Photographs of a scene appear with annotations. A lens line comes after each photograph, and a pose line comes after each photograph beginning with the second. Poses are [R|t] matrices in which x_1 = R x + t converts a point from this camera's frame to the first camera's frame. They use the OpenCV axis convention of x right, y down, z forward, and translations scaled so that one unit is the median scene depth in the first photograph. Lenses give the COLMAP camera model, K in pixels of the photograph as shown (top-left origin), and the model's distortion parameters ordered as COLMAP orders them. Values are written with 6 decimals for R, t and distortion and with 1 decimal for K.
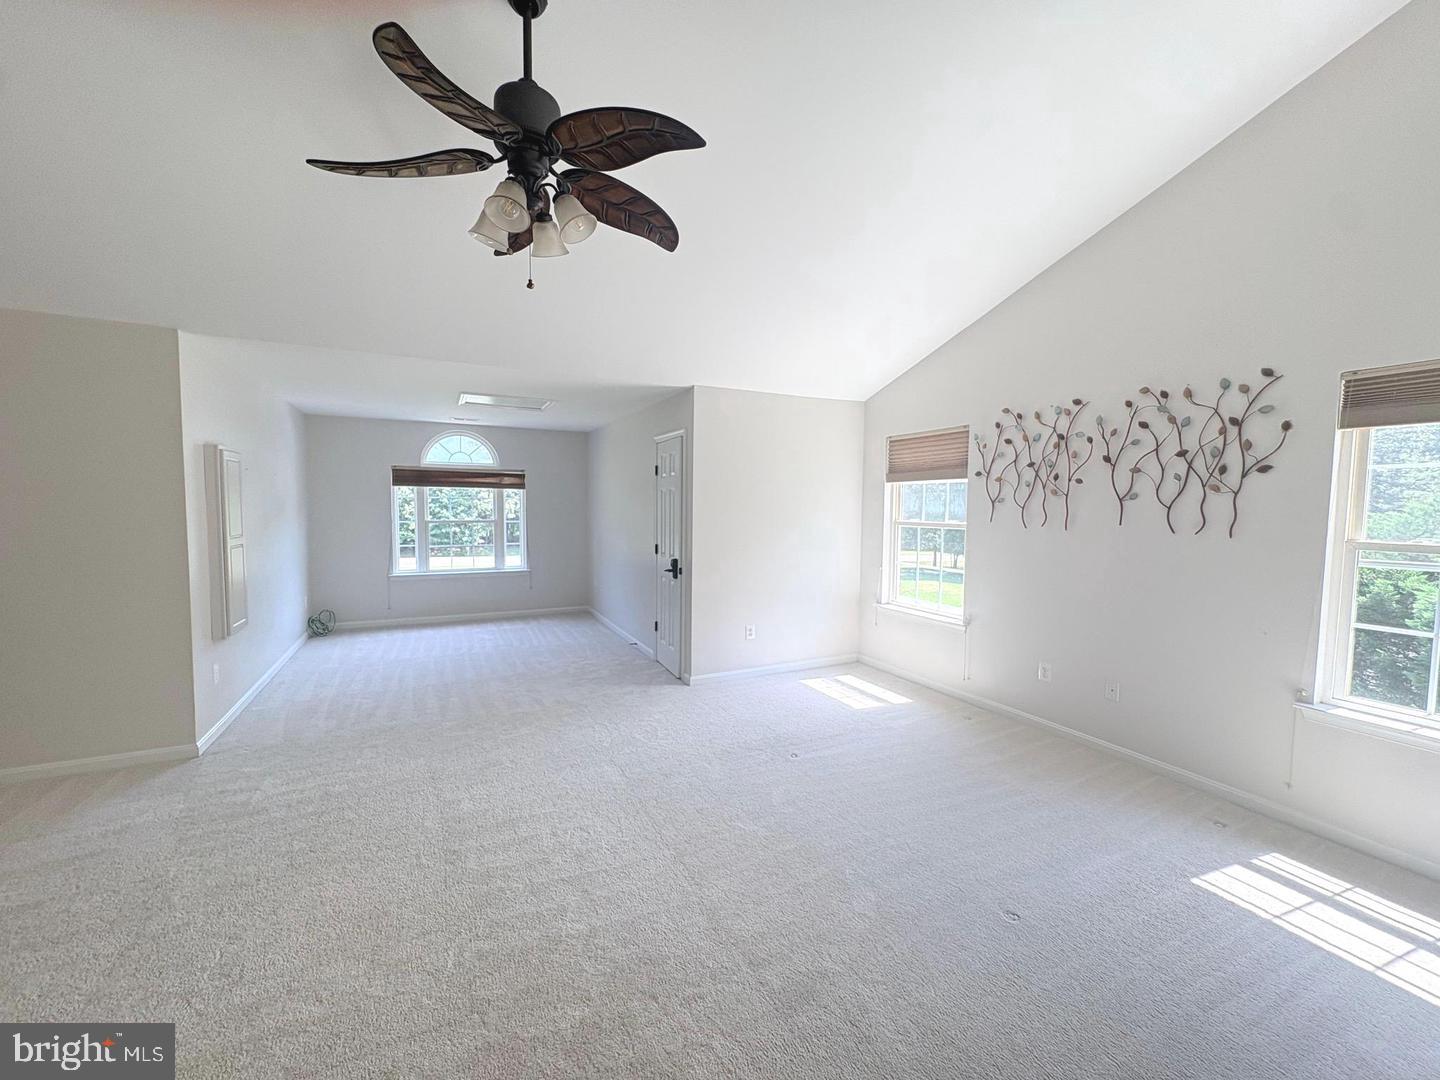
lens RADIAL K [[575.2, 0, 697.8], [0, 575.2, 541.9], [0, 0, 1]] dist [-0.001008, -0.000304]
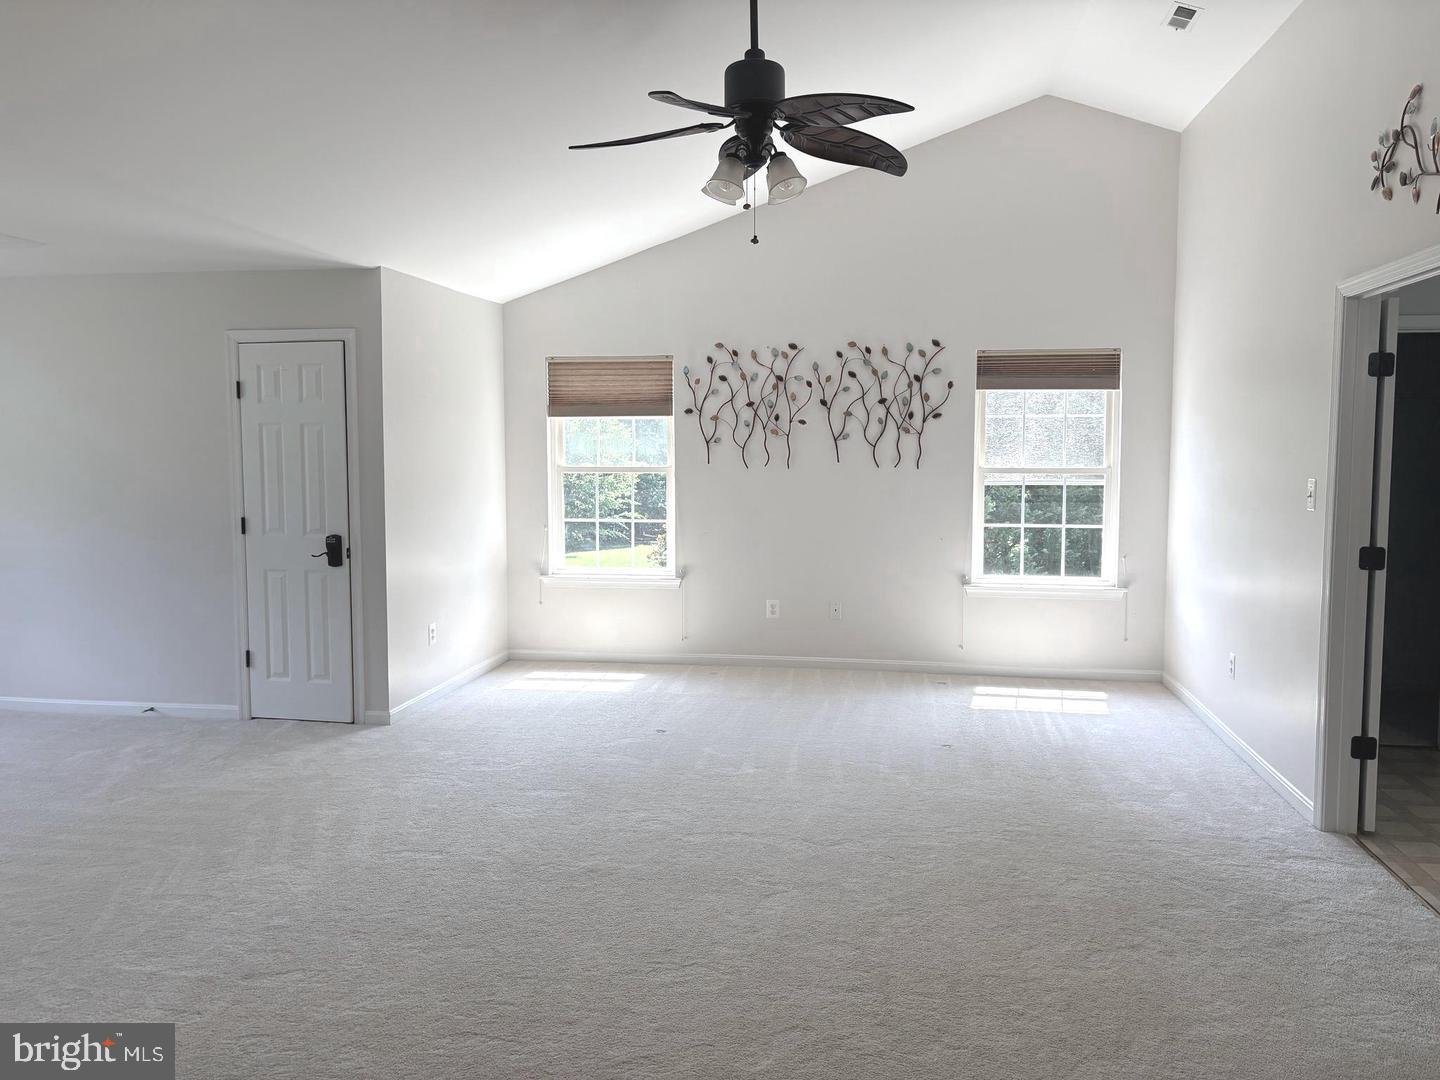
lens RADIAL K [[1084.5, 0, 720.0], [0, 1084.5, 540.0], [0, 0, 1]] dist [0.130107, -0.000733]
pose [[0.582480, -0.077641, 0.809128, -1.052494], [0.060292, 0.996812, 0.052247, -0.001975], [-0.810606, 0.018352, 0.585305, -0.053915]]
